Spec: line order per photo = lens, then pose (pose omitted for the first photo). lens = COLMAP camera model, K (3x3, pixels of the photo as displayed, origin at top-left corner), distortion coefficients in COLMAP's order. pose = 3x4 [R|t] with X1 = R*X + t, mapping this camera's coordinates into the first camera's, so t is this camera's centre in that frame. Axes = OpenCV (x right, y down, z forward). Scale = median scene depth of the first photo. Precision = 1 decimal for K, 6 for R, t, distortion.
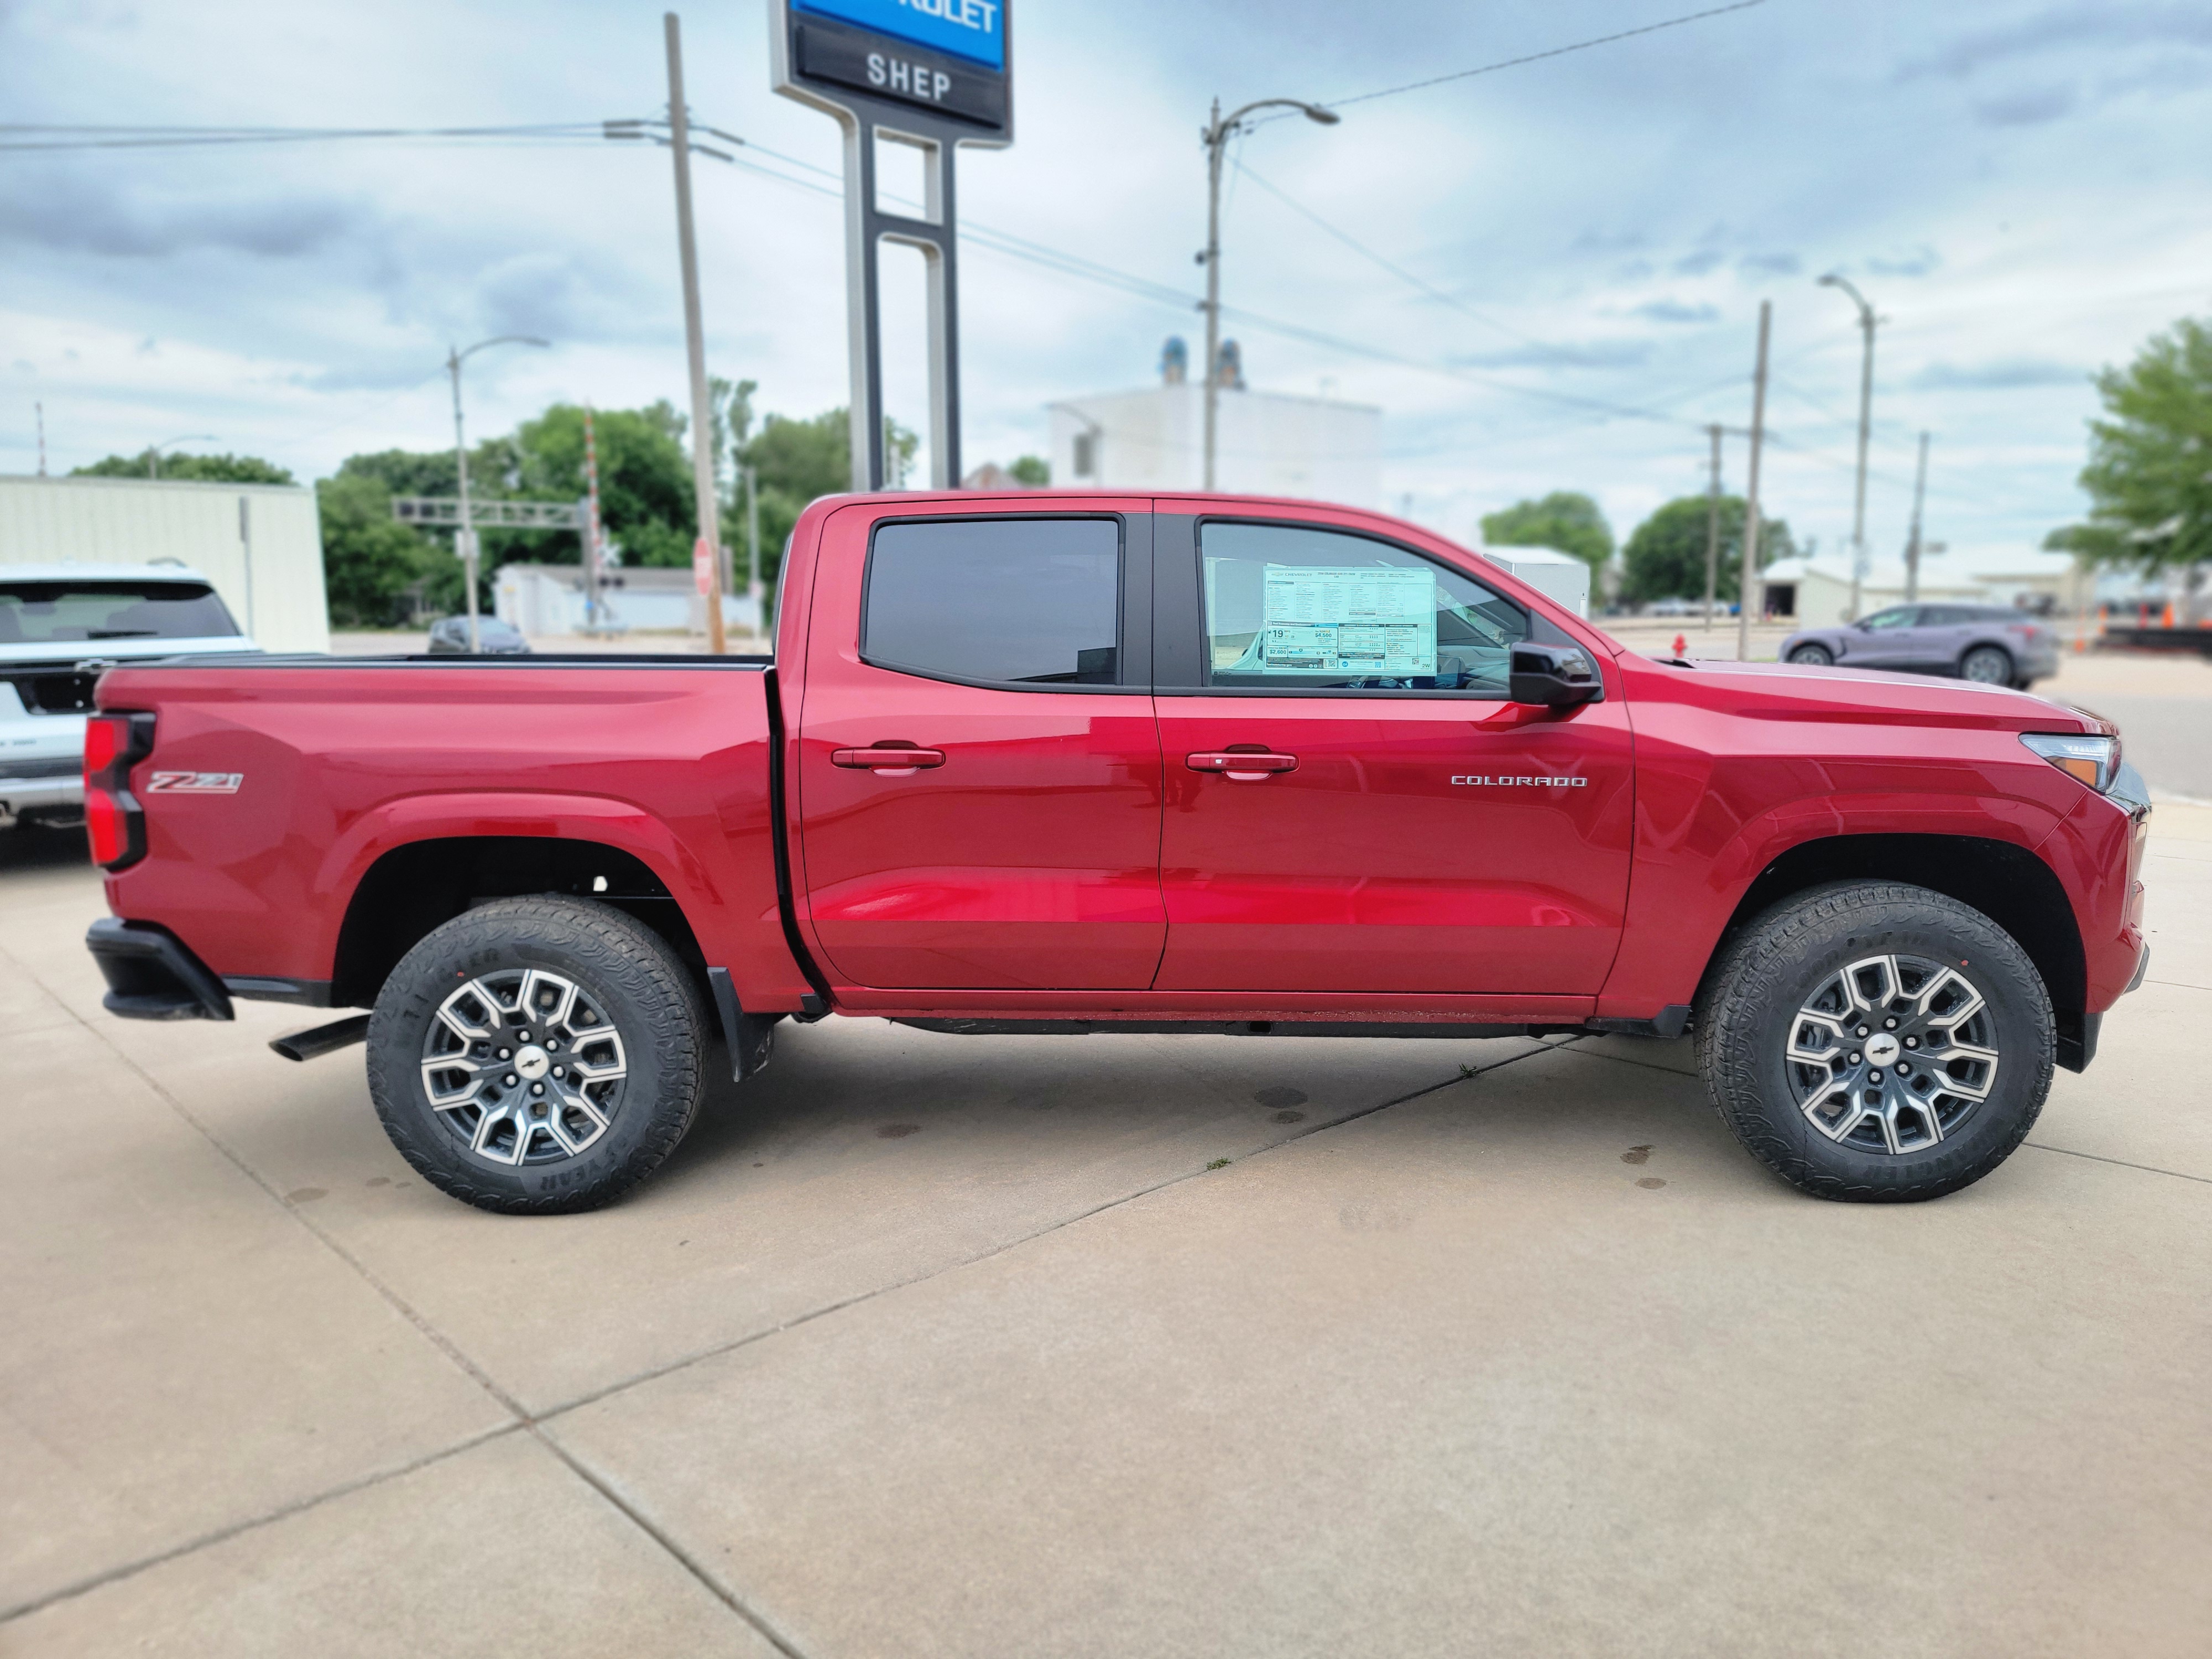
lens RADIAL K [[1548.8, 0, 1129.8], [0, 1548.8, 820.5], [0, 0, 1]] dist [0.084181, -0.073333]
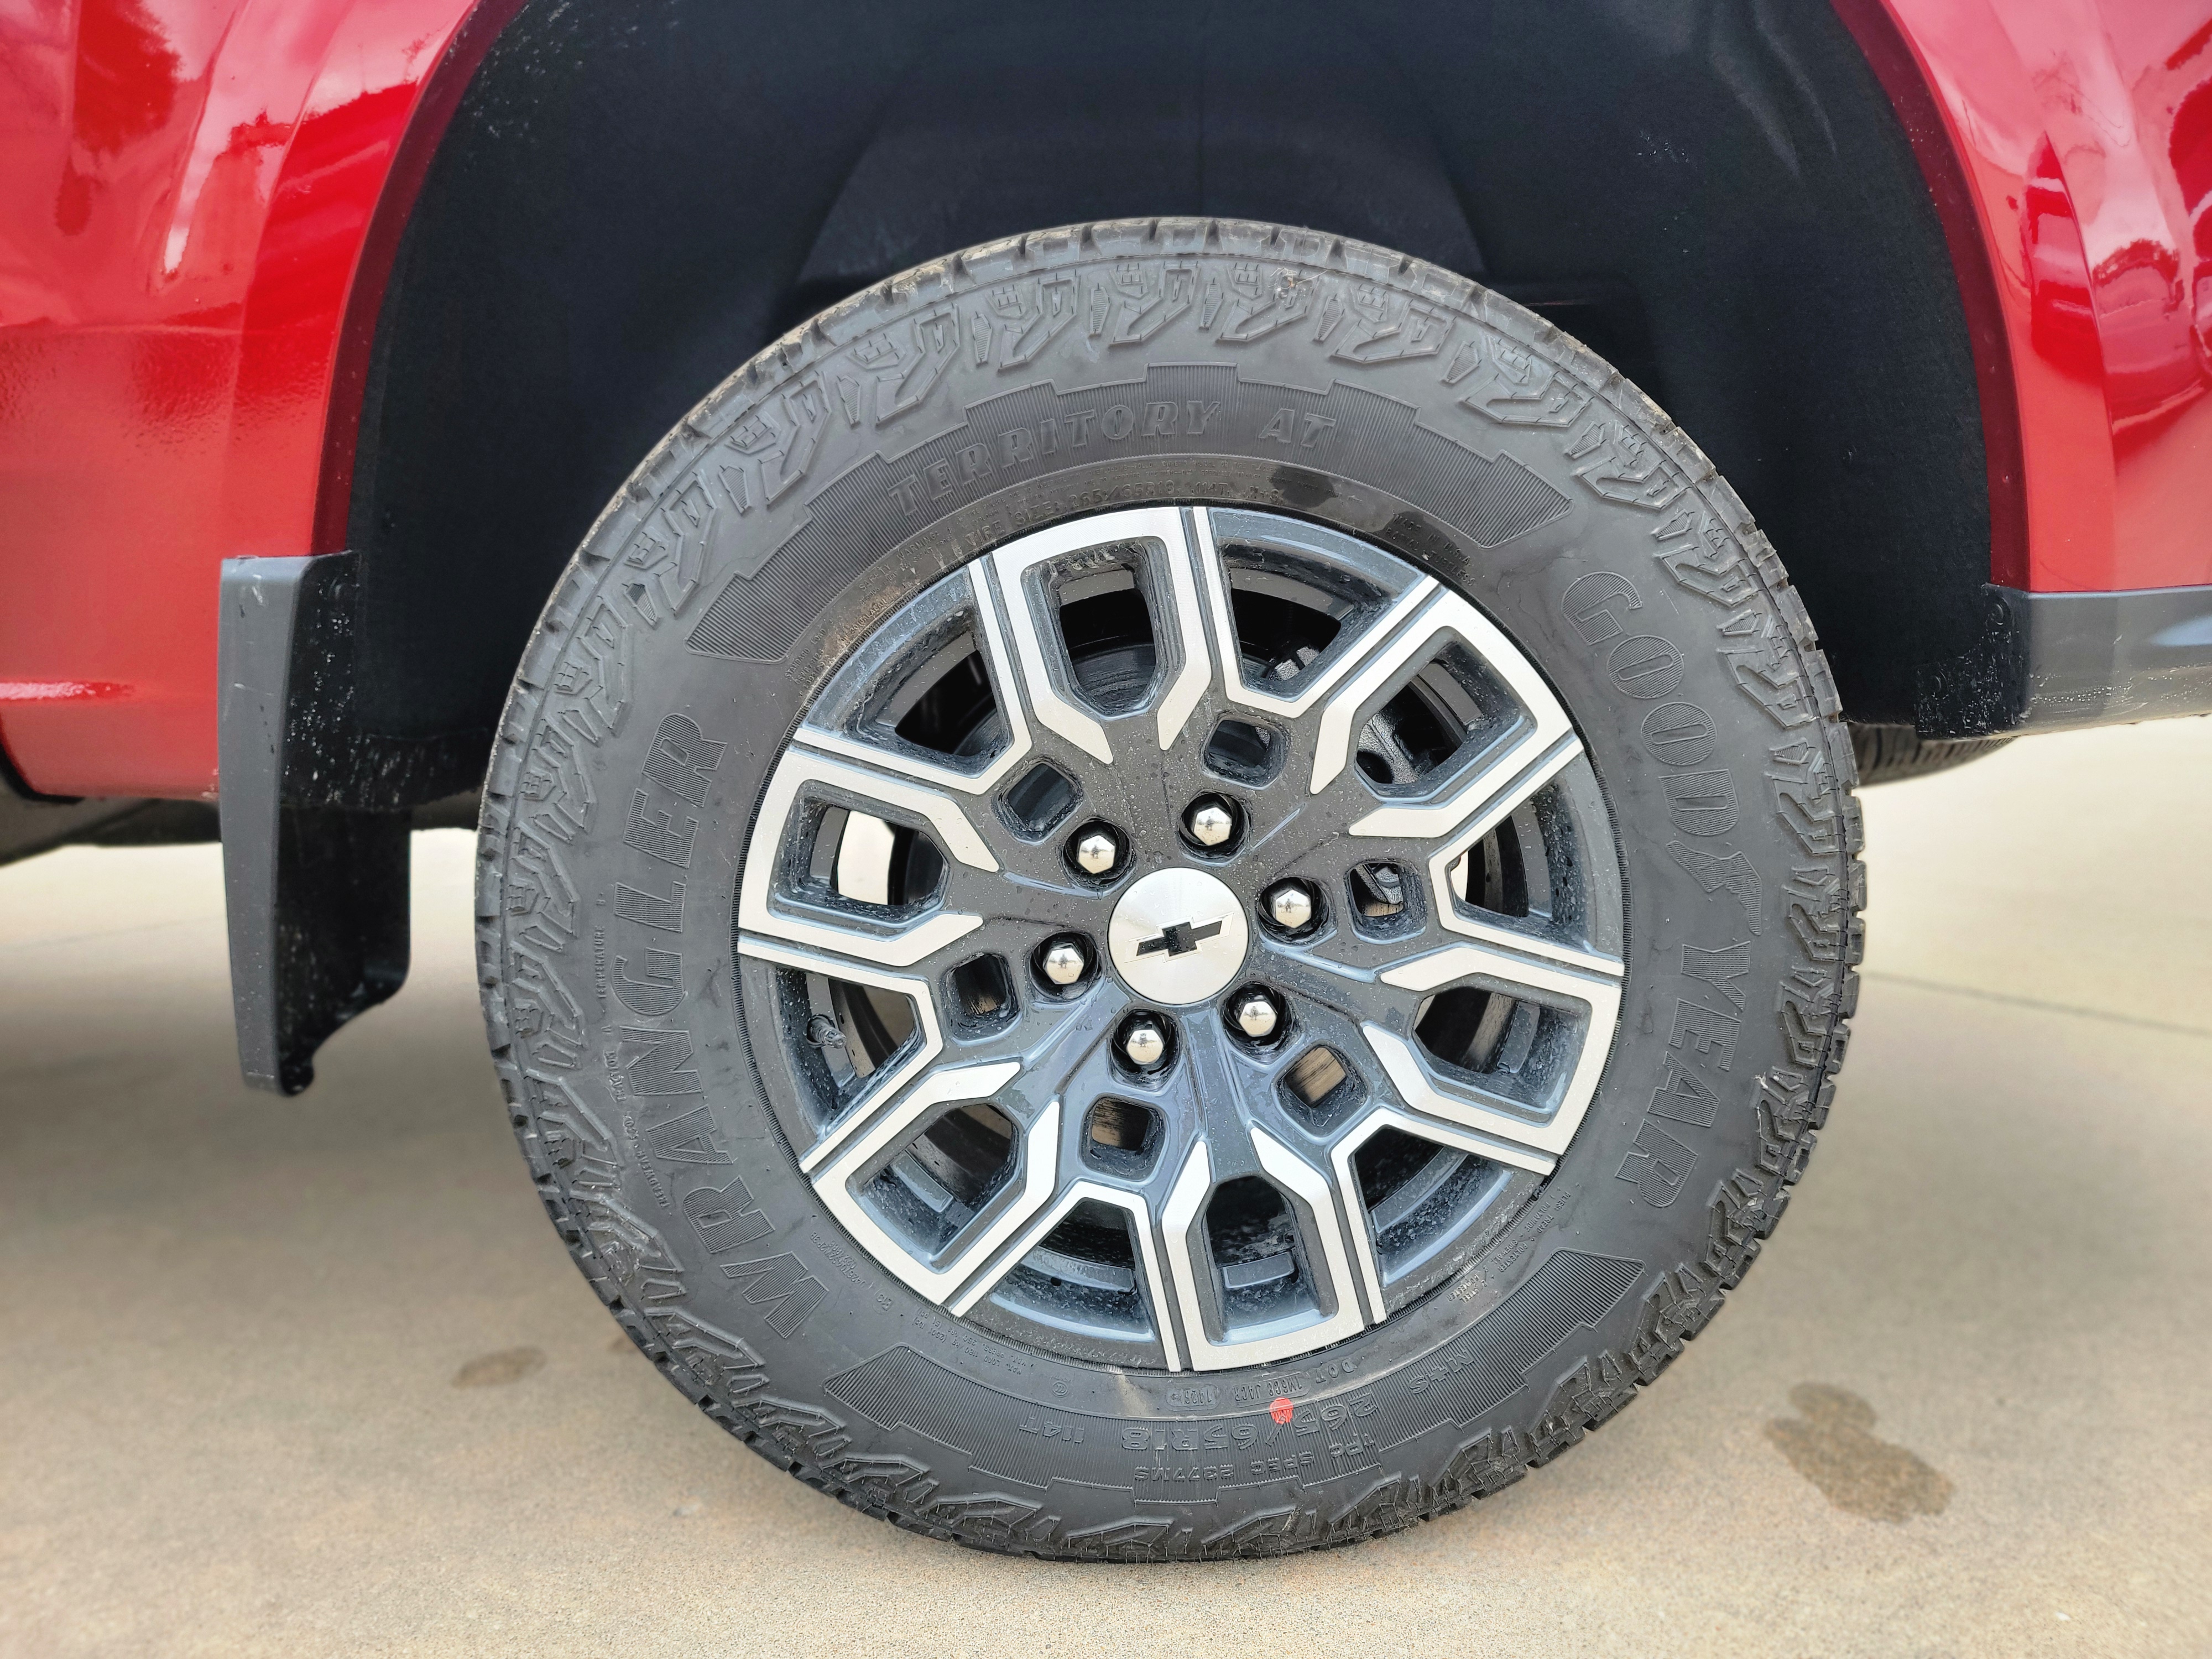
lens RADIAL K [[1548.8, 0, 1095.4], [0, 1548.8, 833.1], [0, 0, 1]] dist [0.084181, -0.073333]
pose [[0.996065, 0.060231, 0.065020, 0.451031], [-0.062662, 0.997385, 0.036021, 0.122556], [-0.062681, -0.039953, 0.997234, 0.767288]]
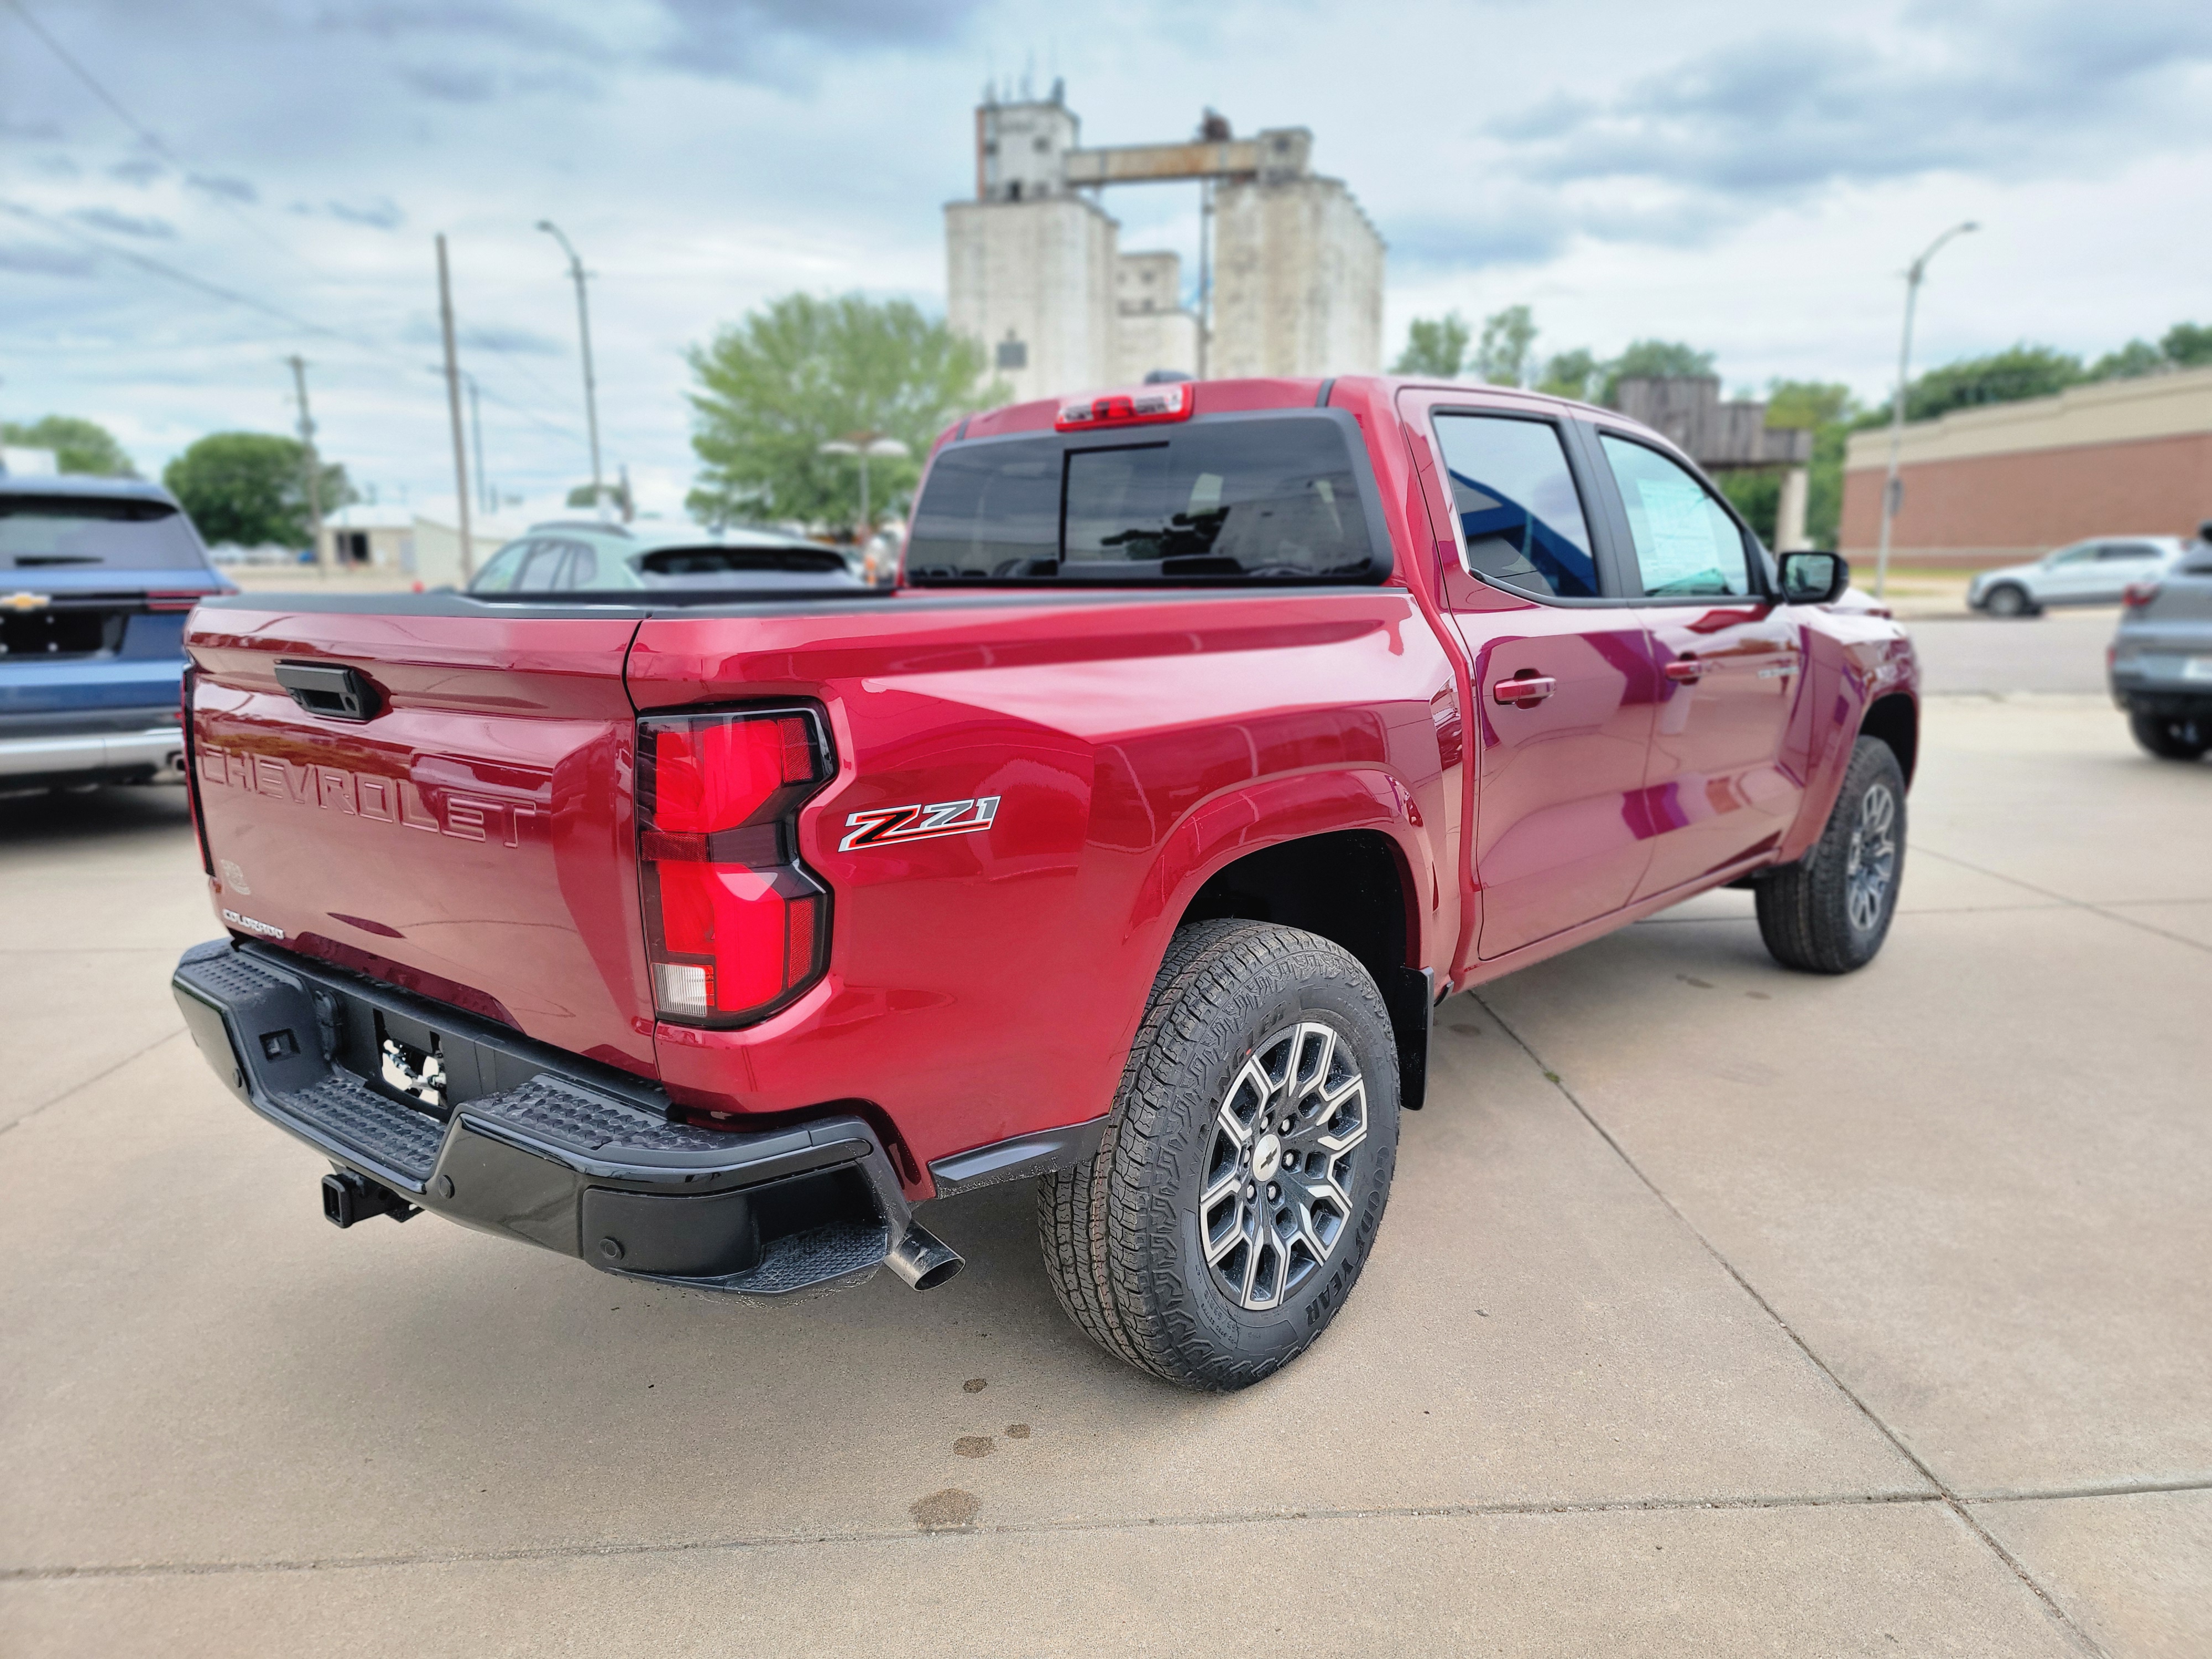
lens RADIAL K [[1548.8, 0, 1127.7], [0, 1548.8, 814.5], [0, 0, 1]] dist [0.084181, -0.073333]
pose [[0.644775, -0.126760, 0.753788, -0.943354], [0.106662, 0.991426, 0.075486, -0.059053], [-0.756894, 0.031730, 0.652767, 0.593894]]
